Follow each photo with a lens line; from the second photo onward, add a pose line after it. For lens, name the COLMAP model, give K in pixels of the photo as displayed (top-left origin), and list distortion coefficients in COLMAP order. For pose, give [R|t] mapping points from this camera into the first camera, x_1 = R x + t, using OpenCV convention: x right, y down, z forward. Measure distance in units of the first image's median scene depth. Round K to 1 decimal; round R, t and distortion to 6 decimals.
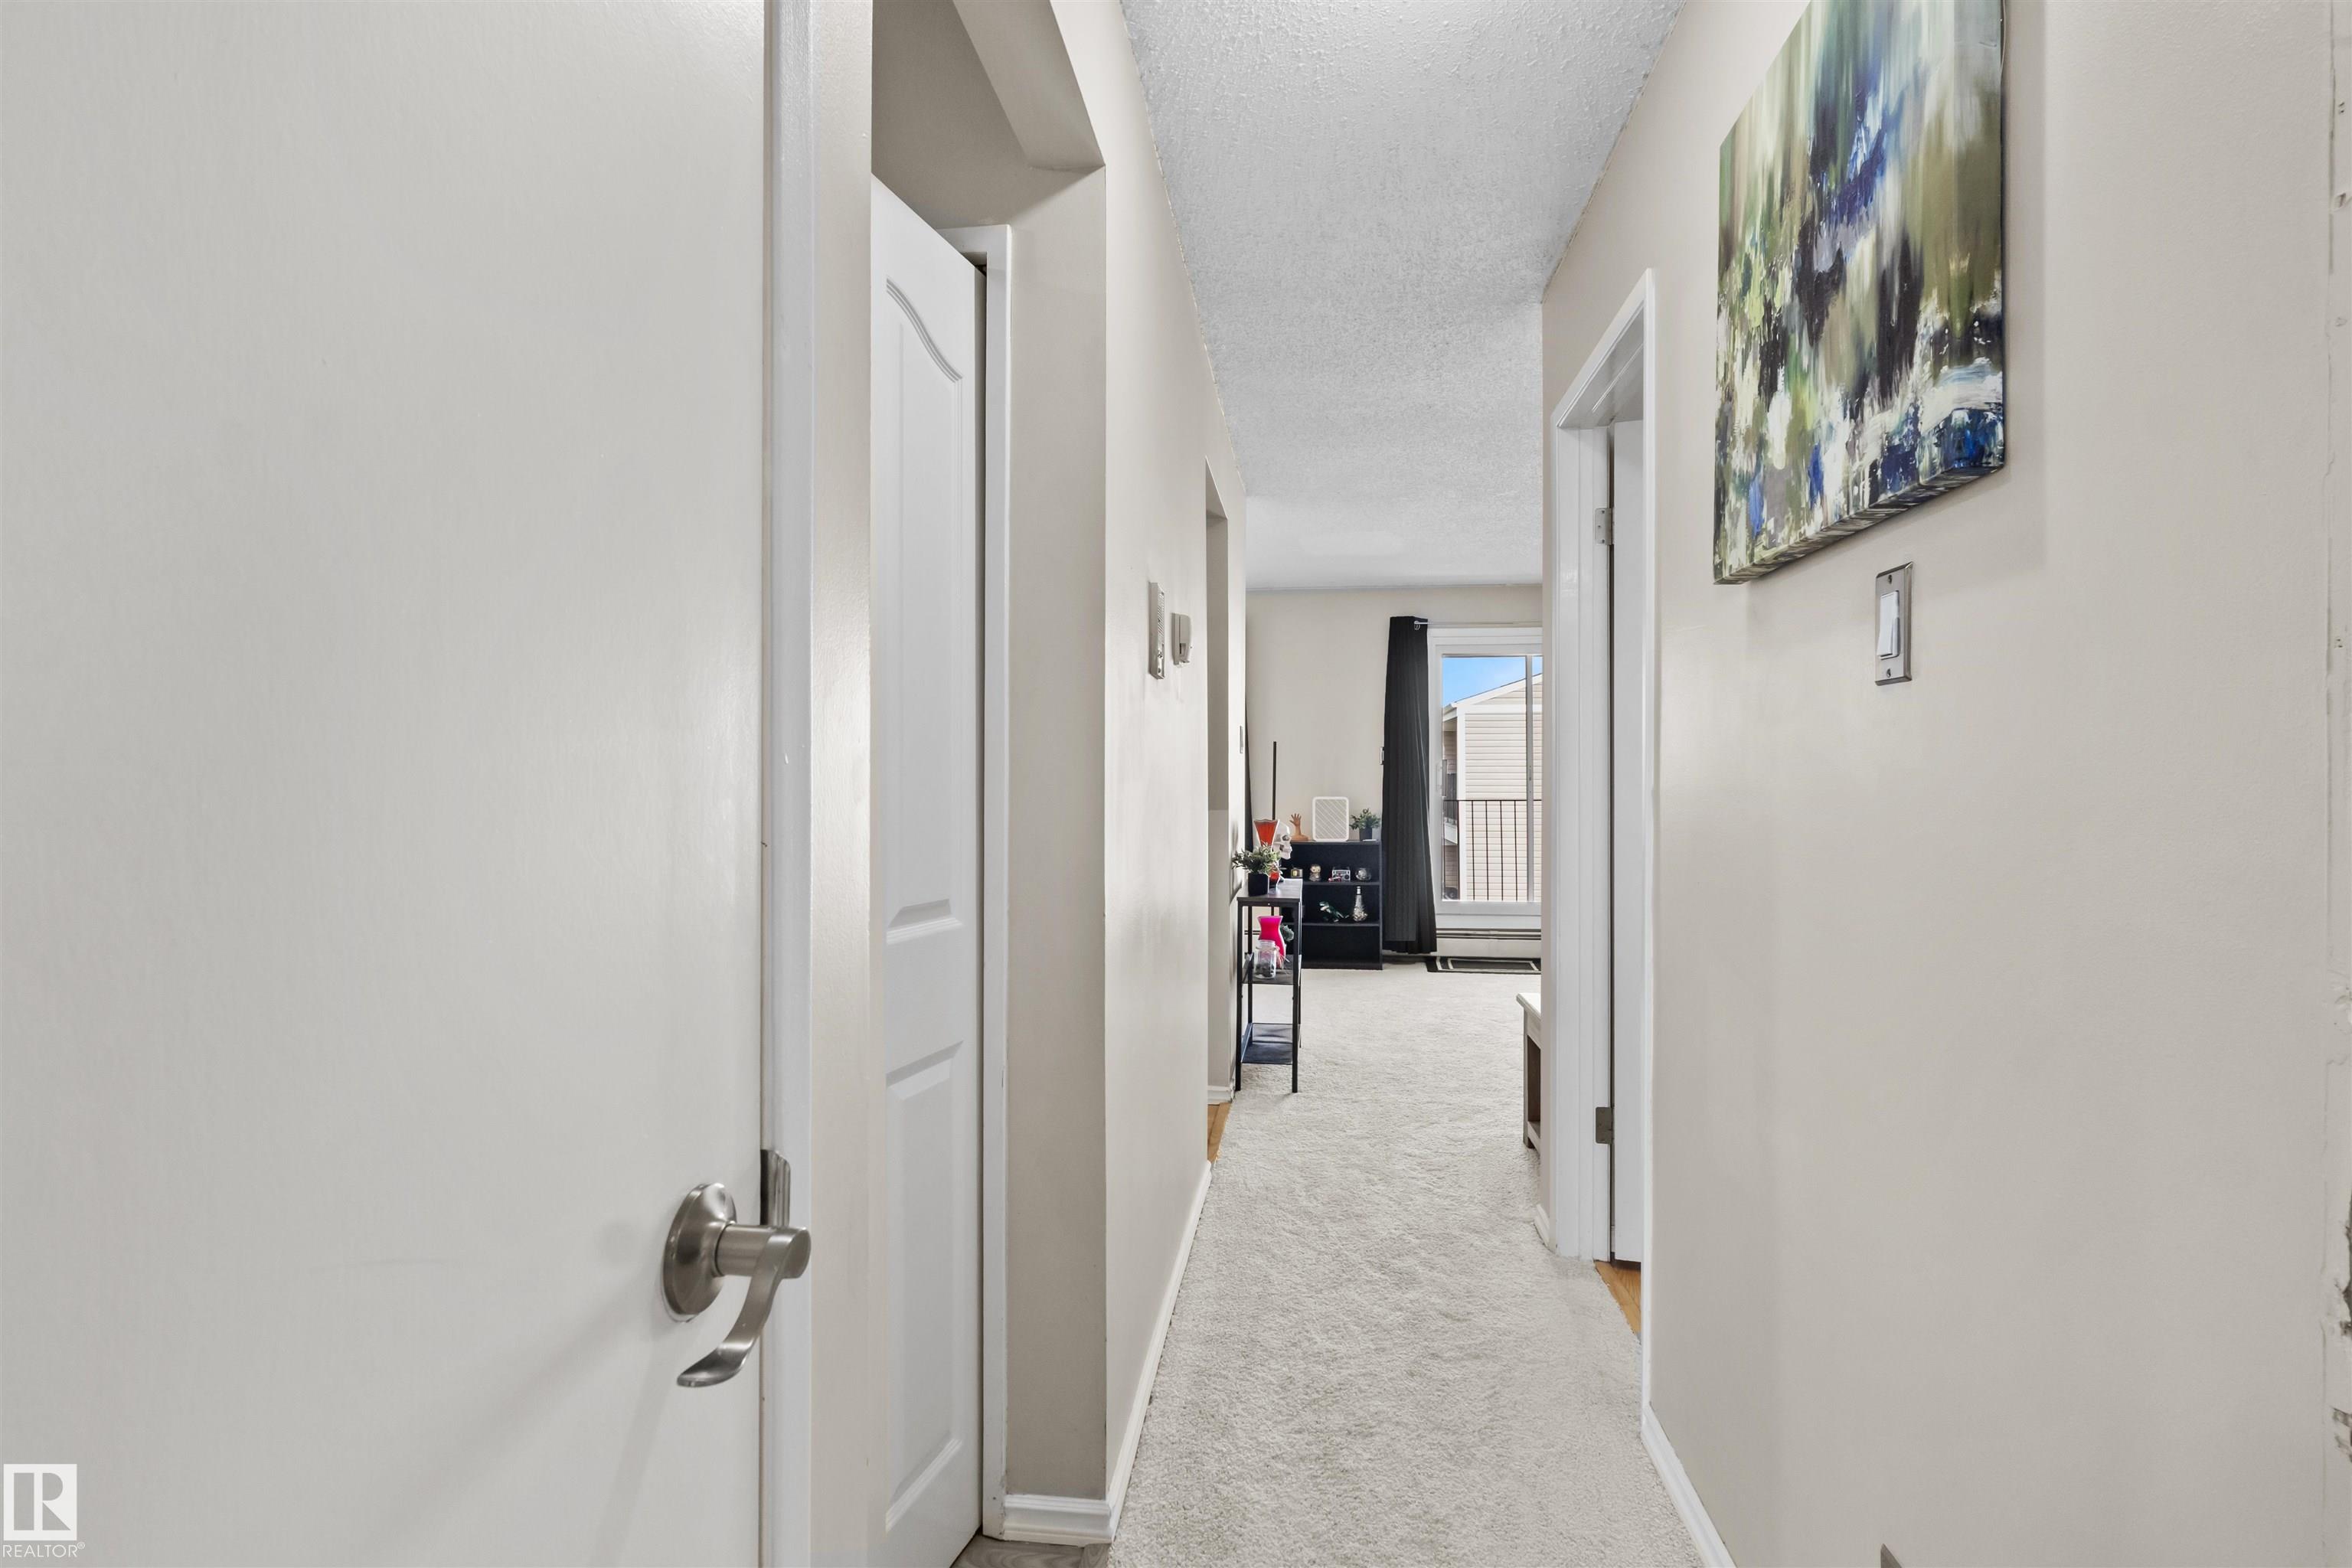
lens RADIAL K [[1176.5, 0, 1185.7], [0, 1176.5, 784.2], [0, 0, 1]] dist [0.005699, 0.000314]
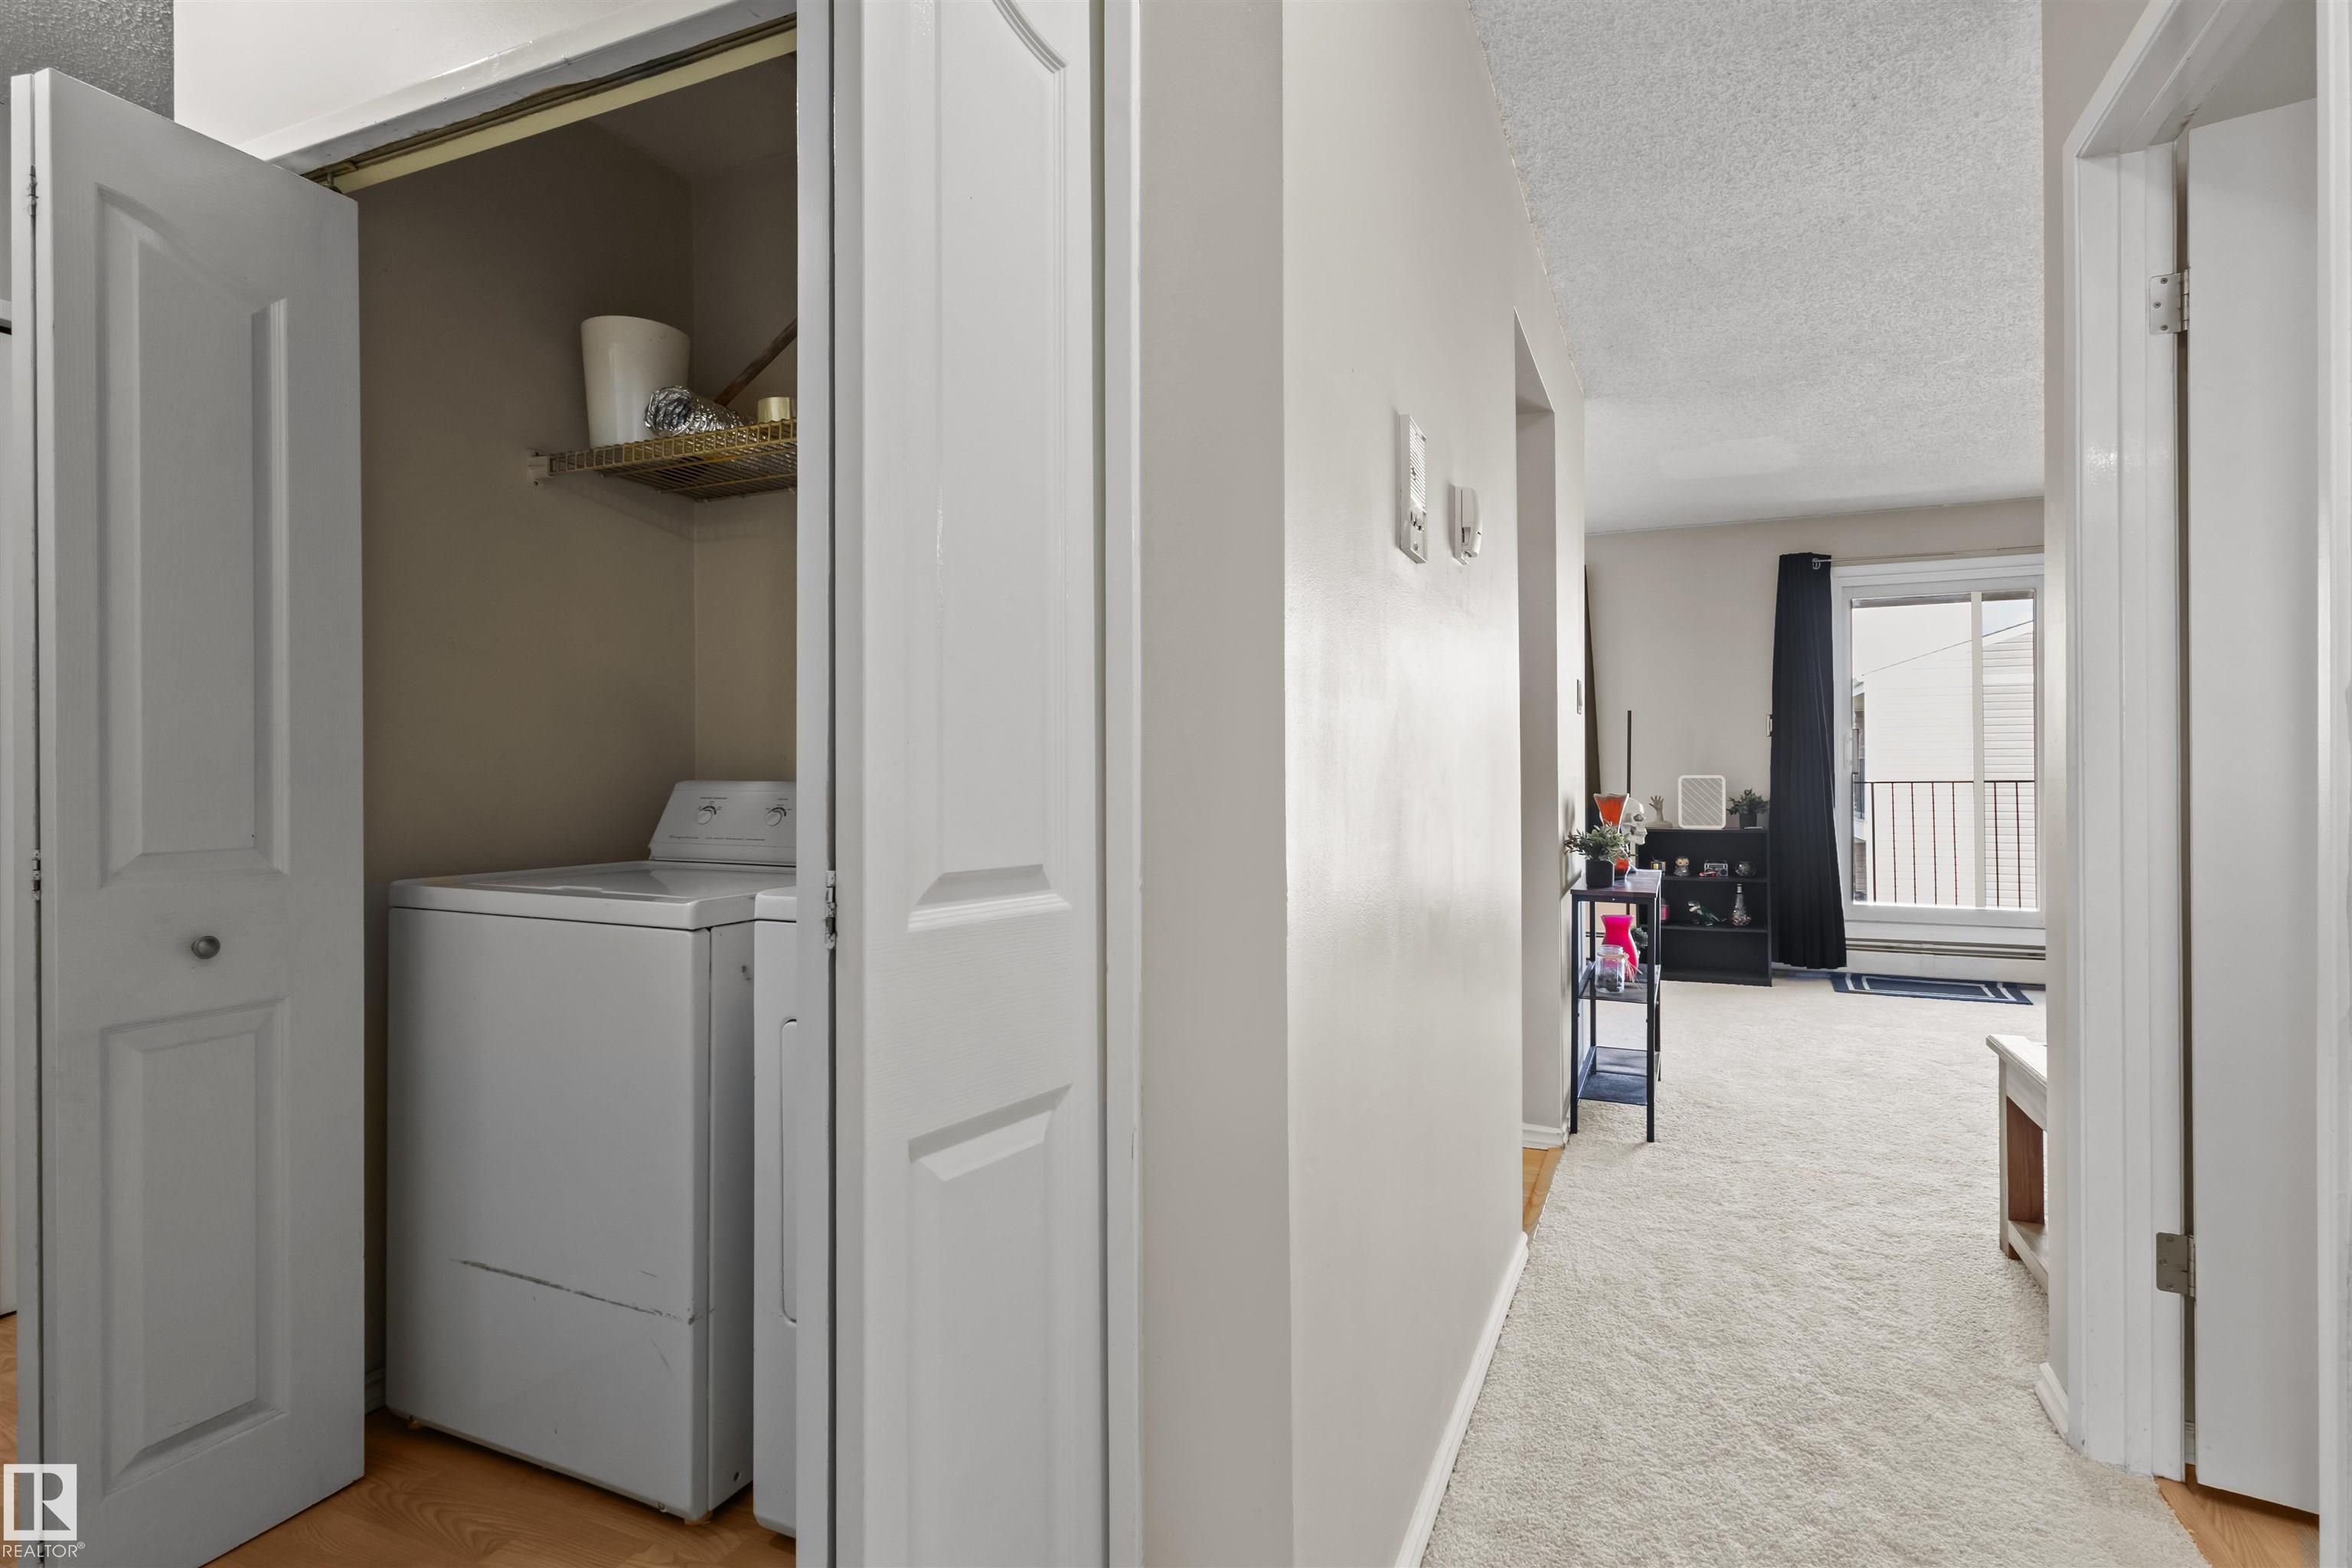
lens RADIAL K [[1176.5, 0, 1176.8], [0, 1176.5, 773.9], [0, 0, 1]] dist [0.005699, 0.000314]
pose [[0.955403, -0.005378, -0.295256, 0.031330], [0.004216, 0.999981, -0.004572, 0.025957], [0.295275, 0.003123, 0.955407, 0.205849]]
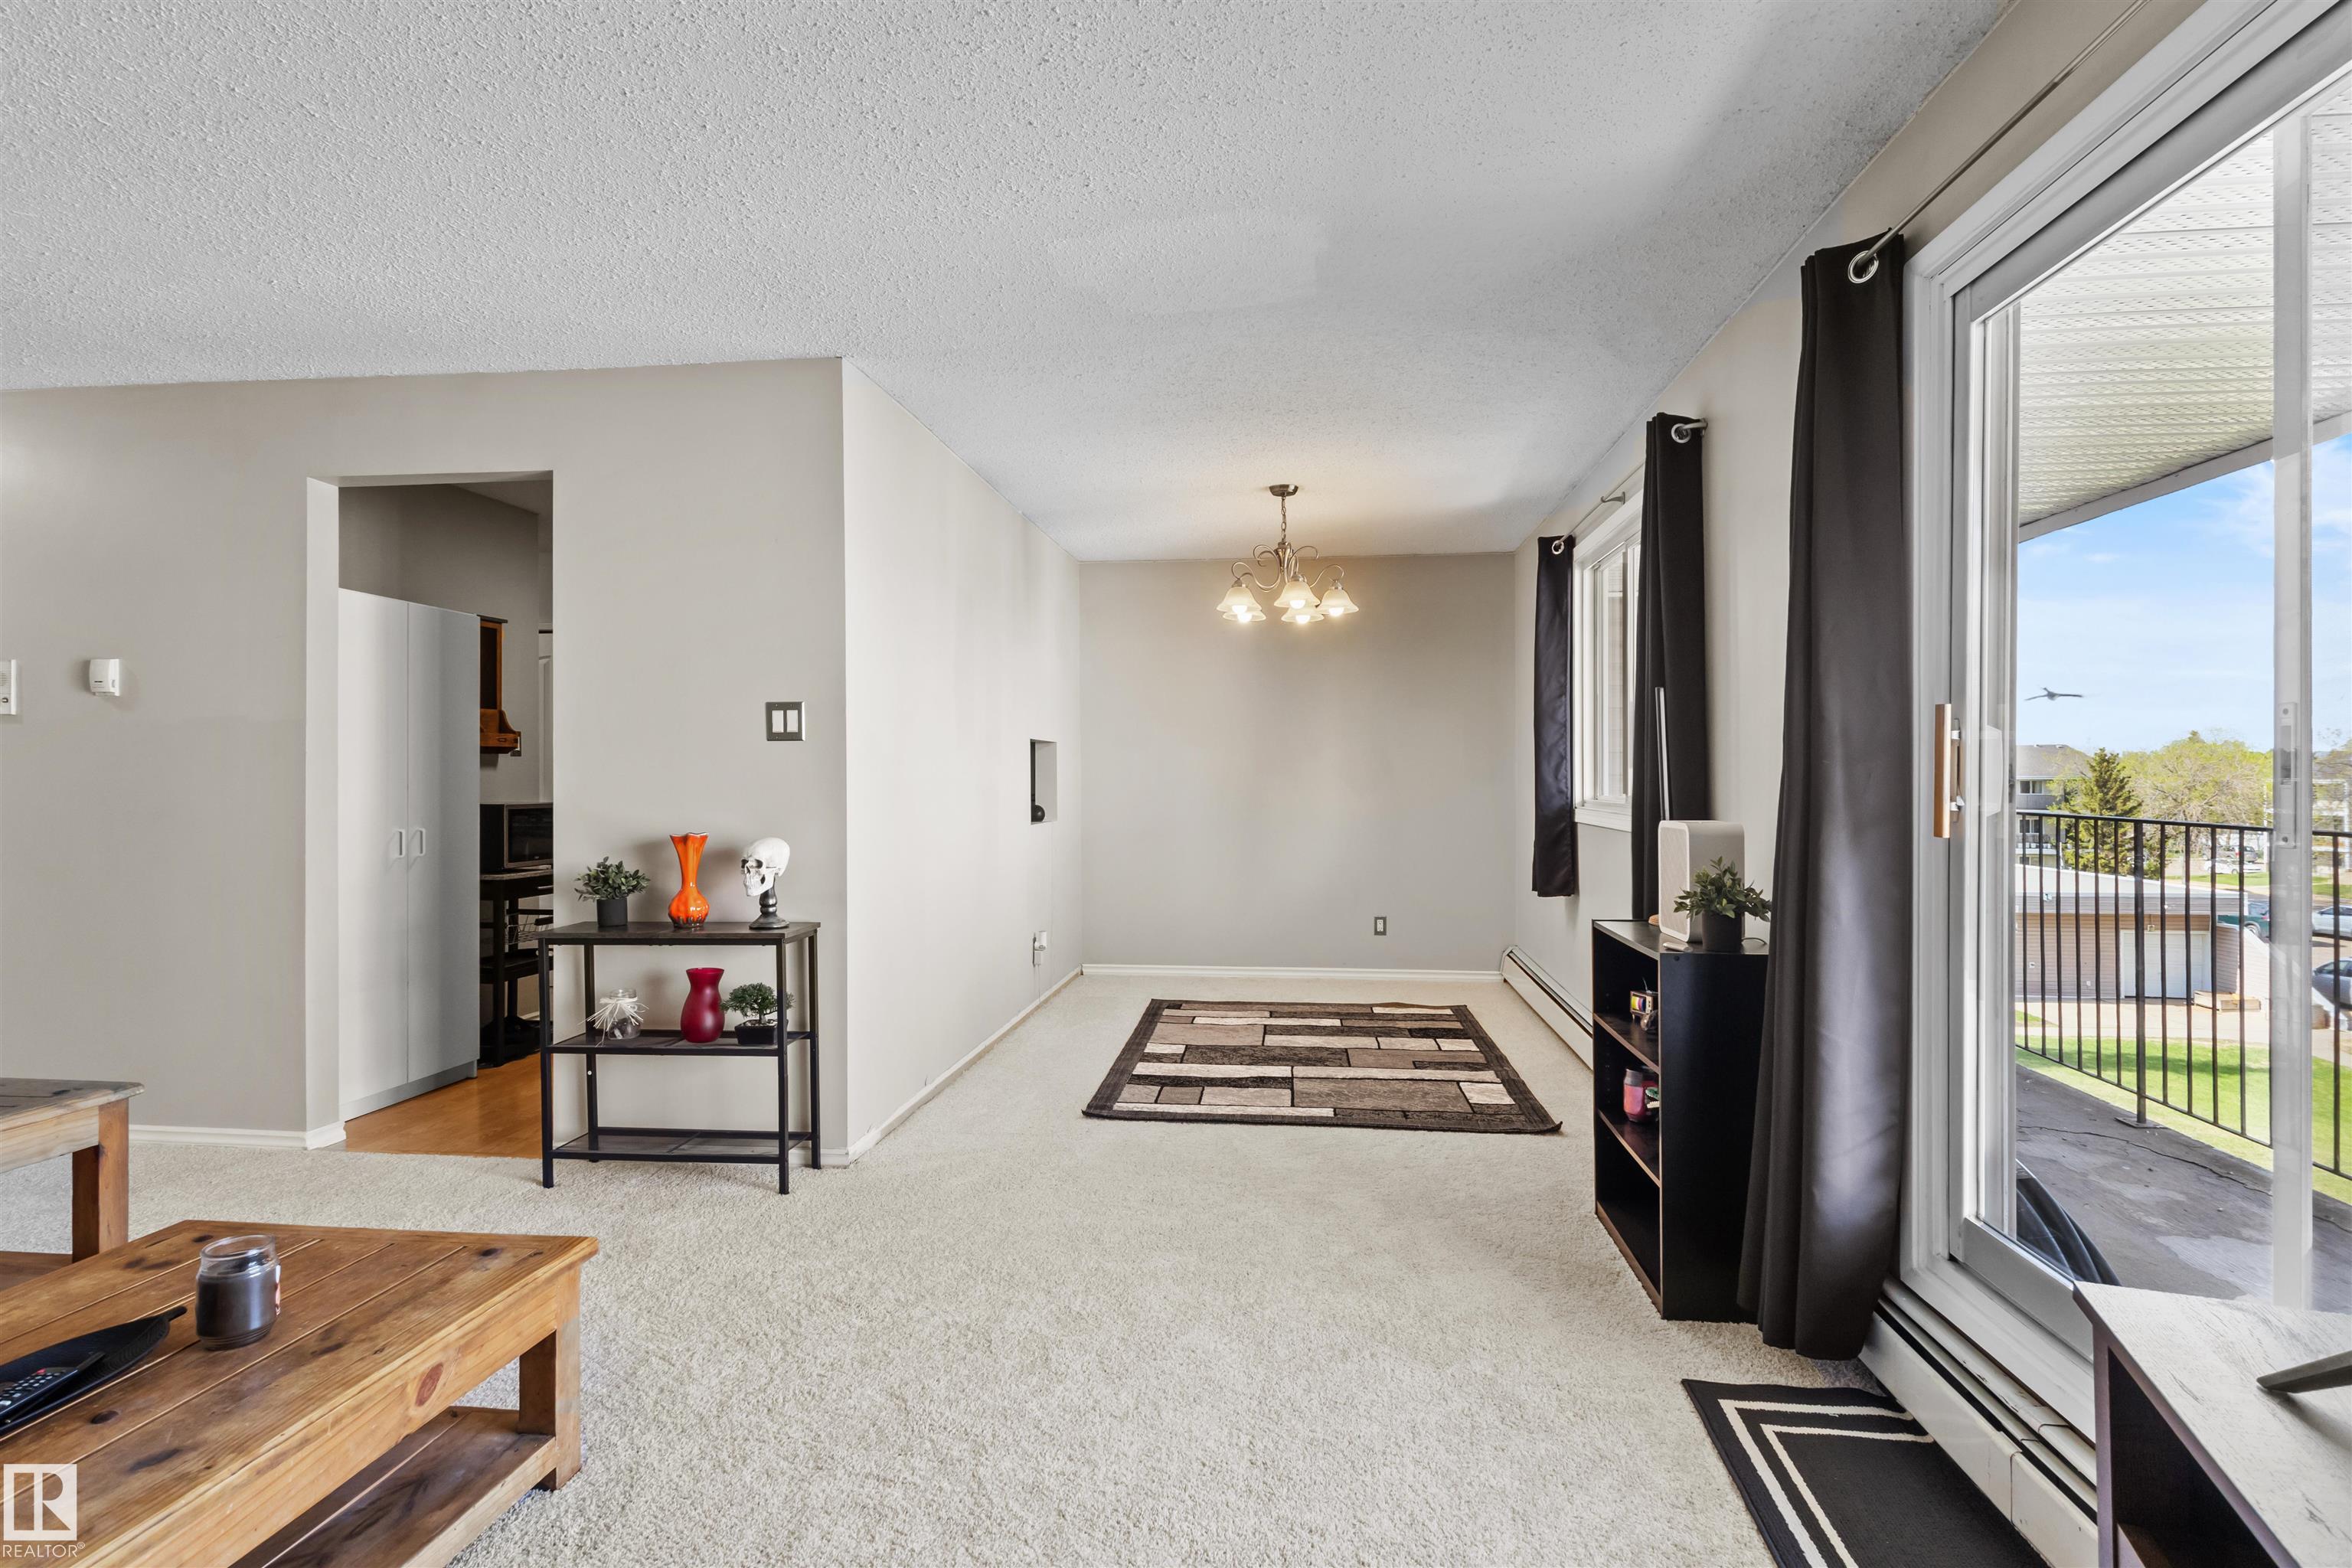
lens RADIAL K [[1176.5, 0, 1178.8], [0, 1176.5, 779.5], [0, 0, 1]] dist [0.005699, 0.000314]
pose [[-0.005772, 0.002809, -0.999979, 1.098005], [0.003294, 0.999991, 0.002790, -0.010699], [0.999978, -0.003278, -0.005782, 1.813502]]
